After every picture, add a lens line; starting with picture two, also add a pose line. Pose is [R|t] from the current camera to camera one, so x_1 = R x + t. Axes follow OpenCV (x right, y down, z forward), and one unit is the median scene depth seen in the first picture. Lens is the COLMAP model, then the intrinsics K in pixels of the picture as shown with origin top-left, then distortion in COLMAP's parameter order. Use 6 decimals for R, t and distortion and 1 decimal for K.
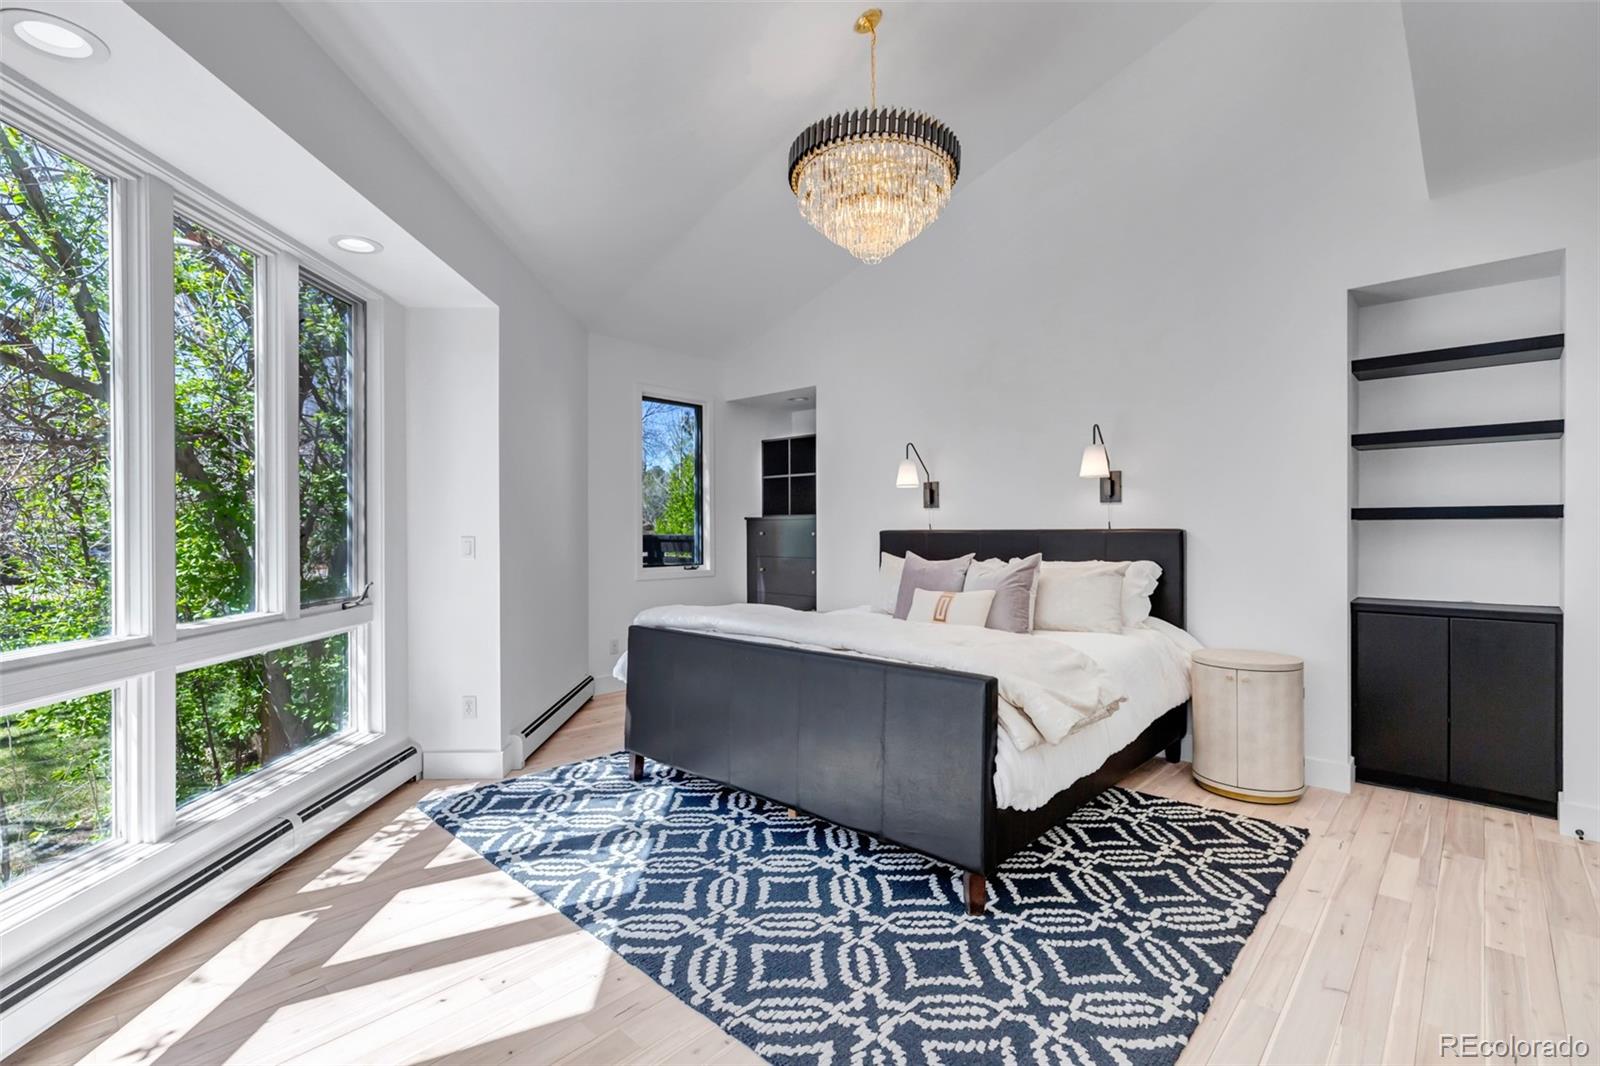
lens RADIAL K [[726.7, 0, 800.0], [0, 726.7, 533.0], [0, 0, 1]] dist [0.007071, 0.000374]
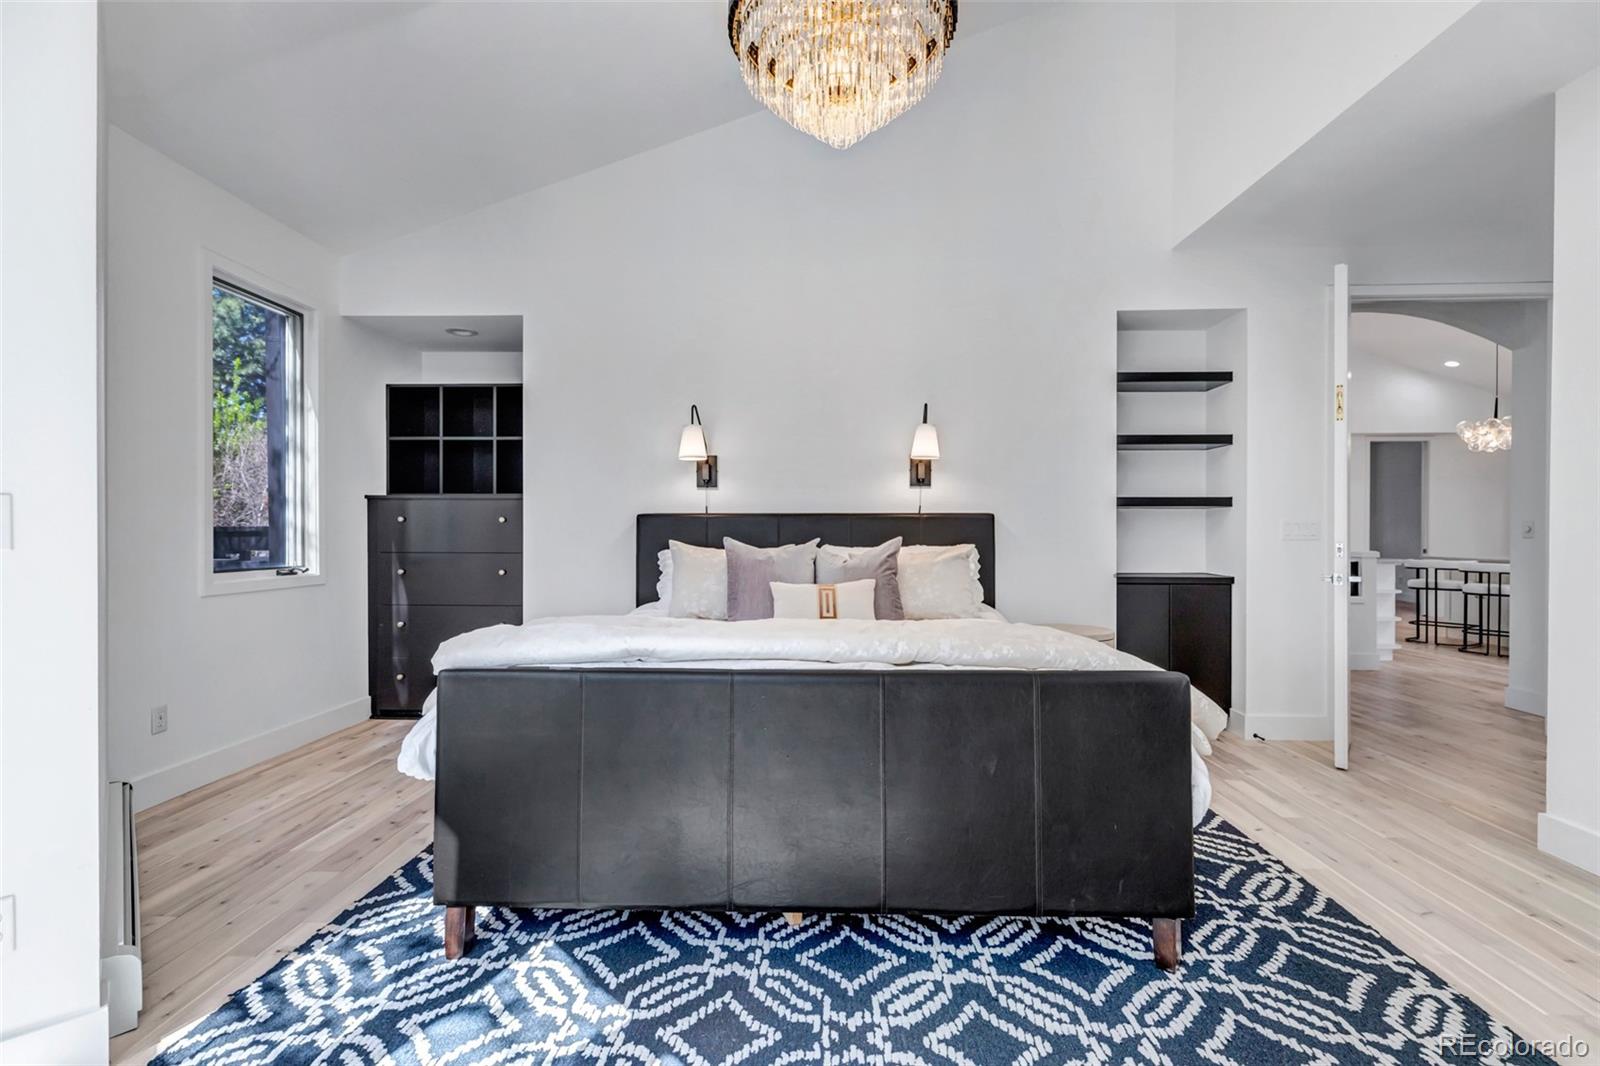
lens RADIAL K [[726.7, 0, 800.0], [0, 726.7, 533.0], [0, 0, 1]] dist [0.007071, 0.000374]
pose [[0.757781, -0.000890, 0.652509, -0.392927], [-0.000263, 0.999999, 0.001669, 0.022557], [-0.652509, -0.001437, 0.757779, 0.423660]]
